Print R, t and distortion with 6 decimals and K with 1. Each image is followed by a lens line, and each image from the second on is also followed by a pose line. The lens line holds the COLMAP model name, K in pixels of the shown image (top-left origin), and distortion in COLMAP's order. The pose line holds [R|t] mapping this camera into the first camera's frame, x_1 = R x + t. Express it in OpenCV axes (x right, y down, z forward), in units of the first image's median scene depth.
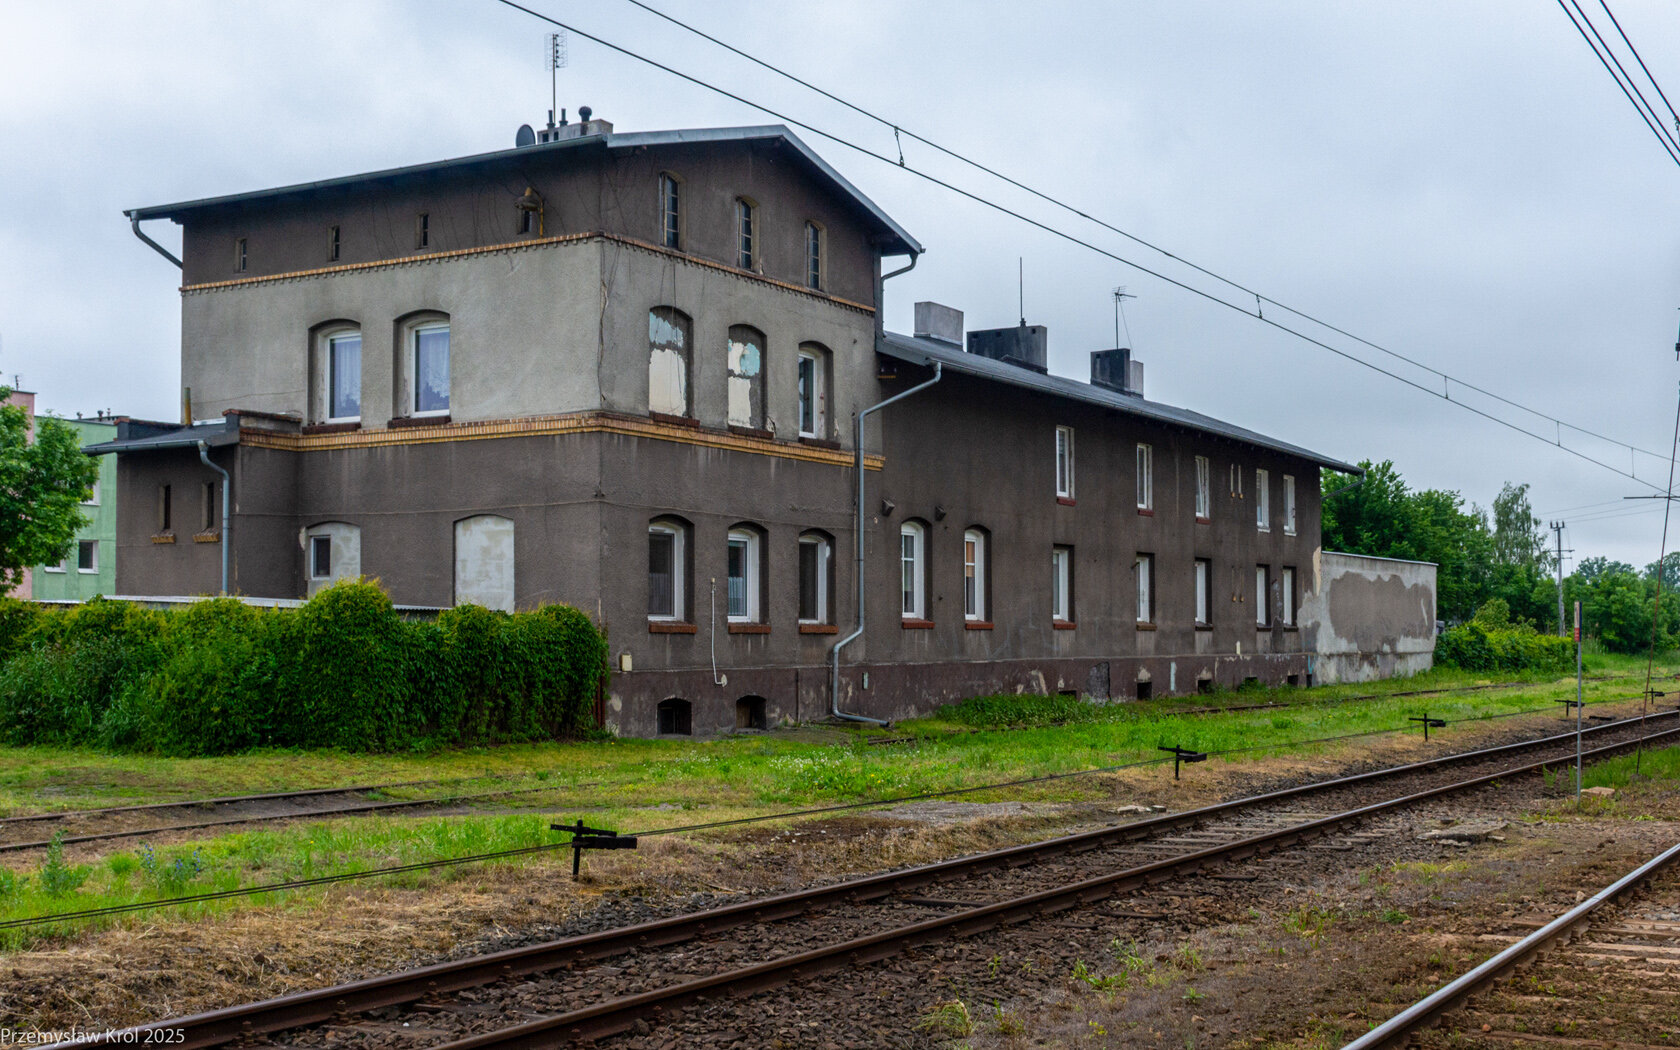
lens RADIAL K [[2096.8, 0, 840.0], [0, 2096.8, 525.0], [0, 0, 1]] dist [-0.006530, -0.013043]
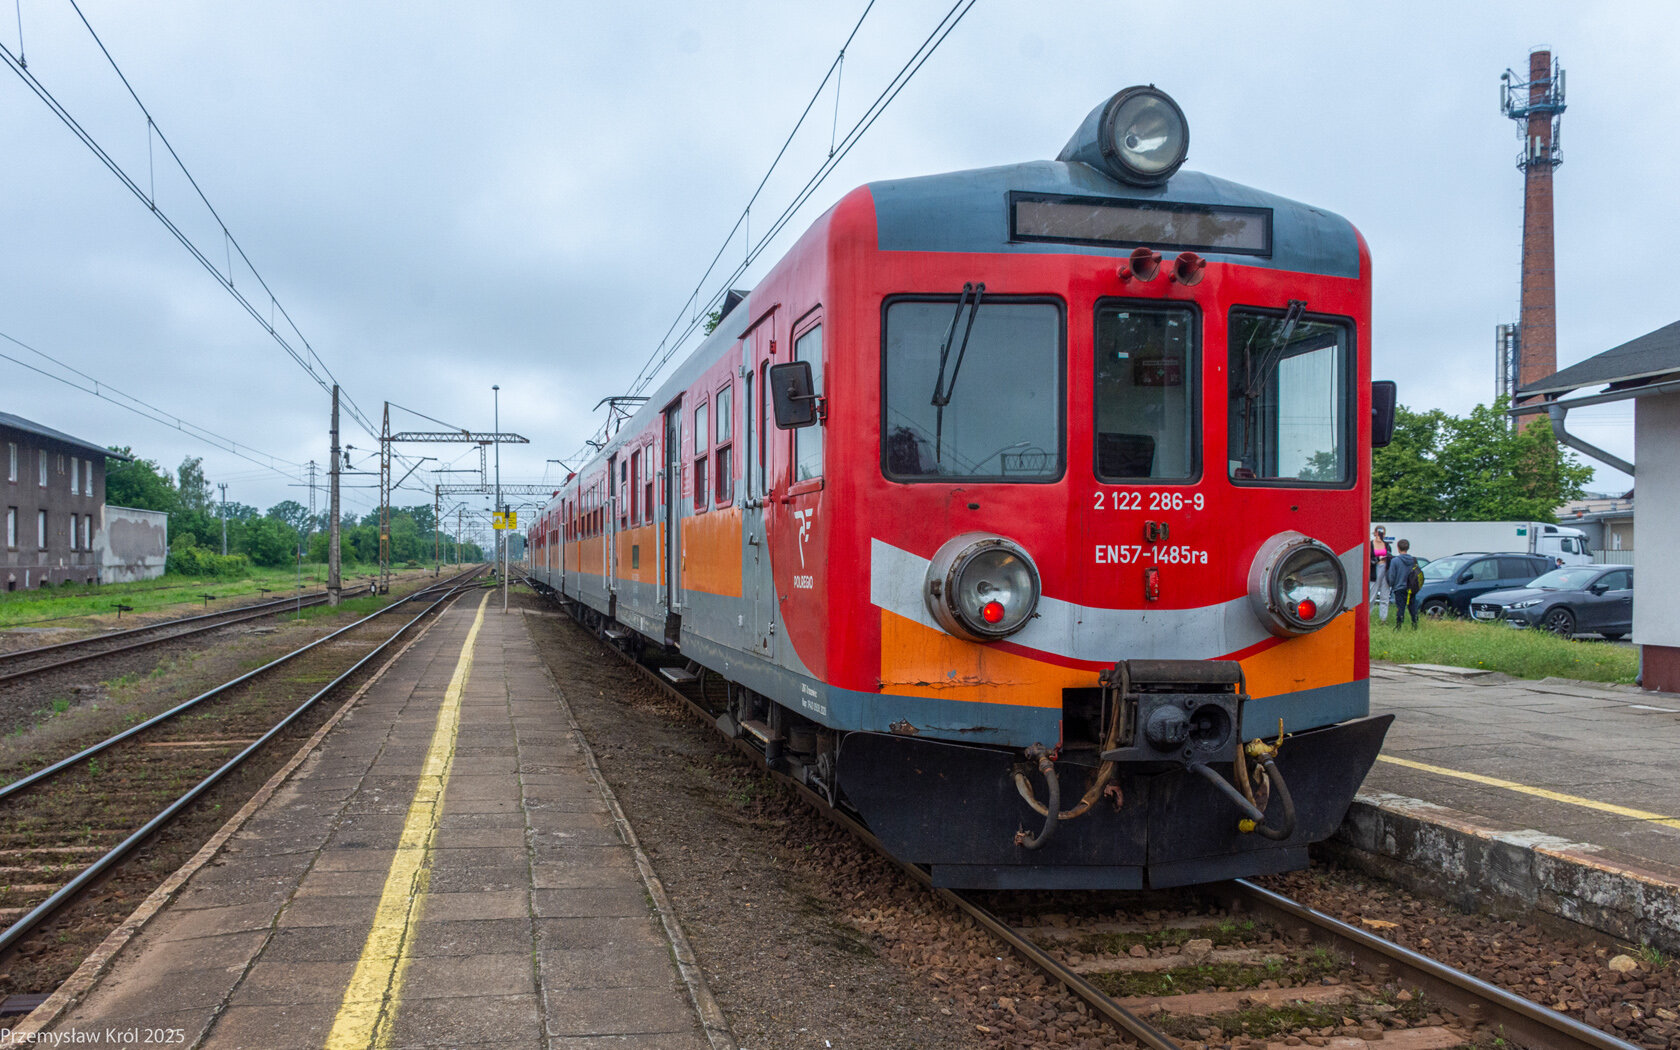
lens RADIAL K [[1446.0, 0, 839.8], [0, 1446.0, 578.8], [0, 0, 1]] dist [-0.001397, 0.000585]
pose [[0.733256, -0.004194, 0.679940, -0.160471], [-0.042611, 0.997732, 0.052106, -0.017997], [-0.678616, -0.067180, 0.731414, -0.326339]]
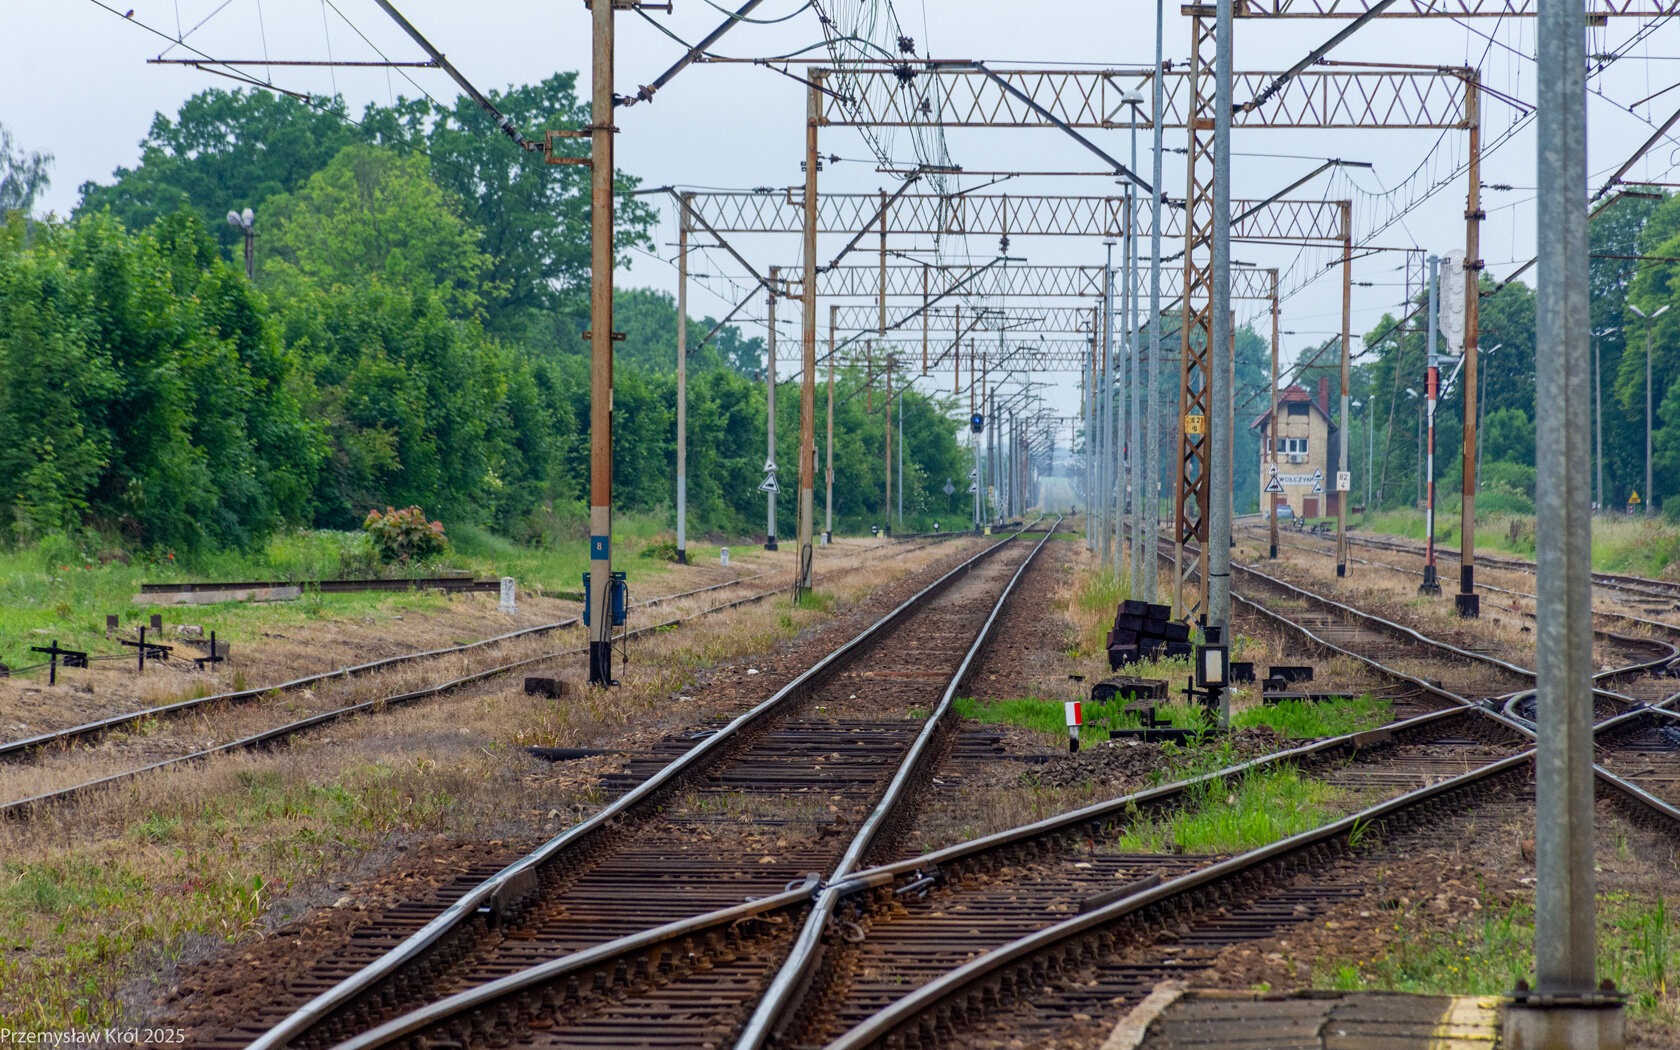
lens RADIAL K [[10583.0, 0, 840.0], [0, 10583.0, 525.0], [0, 0, 1]] dist [-0.906127, -19.413191]
pose [[0.879550, 0.009308, 0.475715, 0.230093], [-0.037551, 0.998048, 0.049899, 0.022965], [-0.474322, -0.061752, 0.878183, 0.417039]]
